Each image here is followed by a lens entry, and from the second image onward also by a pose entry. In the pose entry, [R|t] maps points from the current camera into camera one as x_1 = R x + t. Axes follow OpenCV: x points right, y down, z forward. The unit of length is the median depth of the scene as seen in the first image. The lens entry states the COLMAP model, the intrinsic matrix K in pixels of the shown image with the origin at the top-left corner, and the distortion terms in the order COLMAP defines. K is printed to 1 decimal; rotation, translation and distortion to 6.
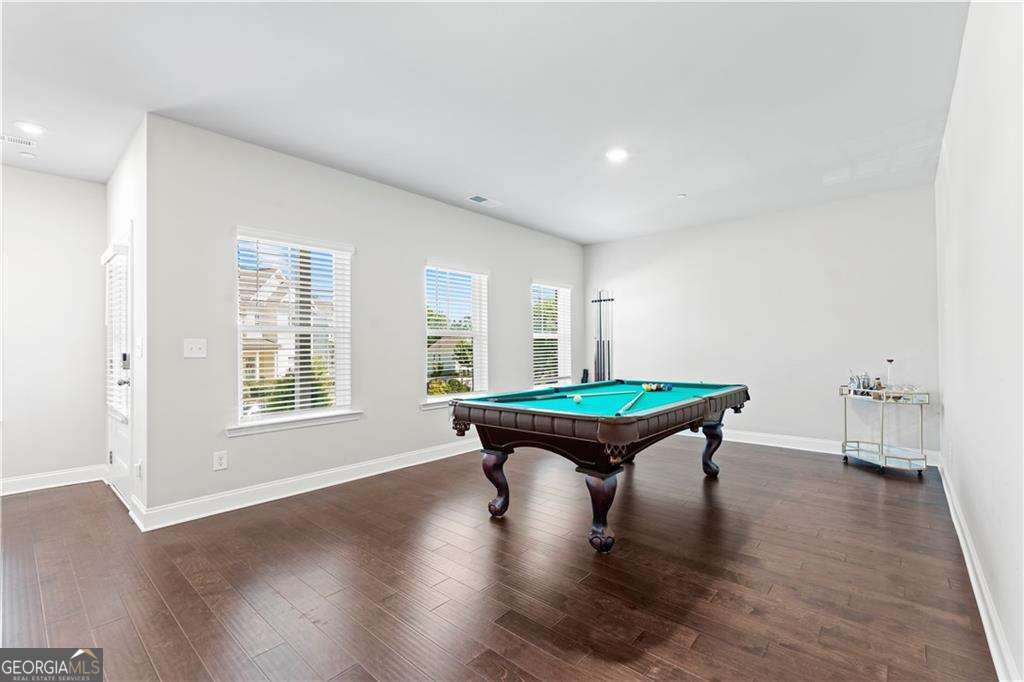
lens RADIAL K [[451.6, 0, 512.3], [0, 451.6, 345.3], [0, 0, 1]] dist [-0.001111, -0.000484]
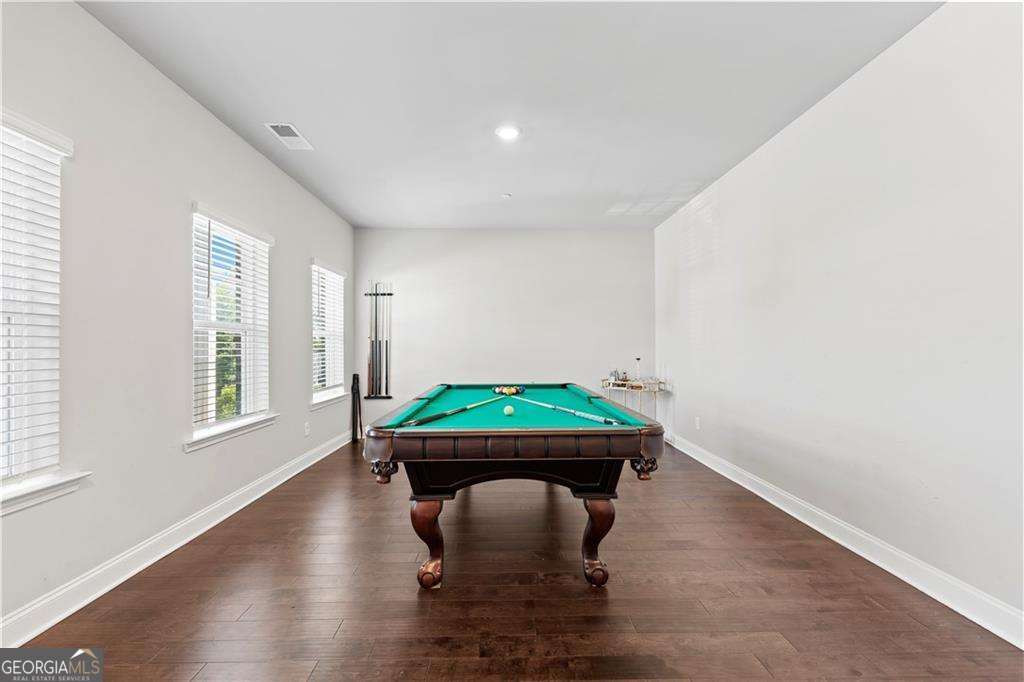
lens RADIAL K [[451.6, 0, 512.7], [0, 451.6, 340.1], [0, 0, 1]] dist [-0.001111, -0.000484]
pose [[0.730079, 0.014545, 0.683207, -0.318732], [-0.004862, 0.999859, -0.016092, 0.002963], [-0.683345, 0.008427, 0.730047, 0.297674]]
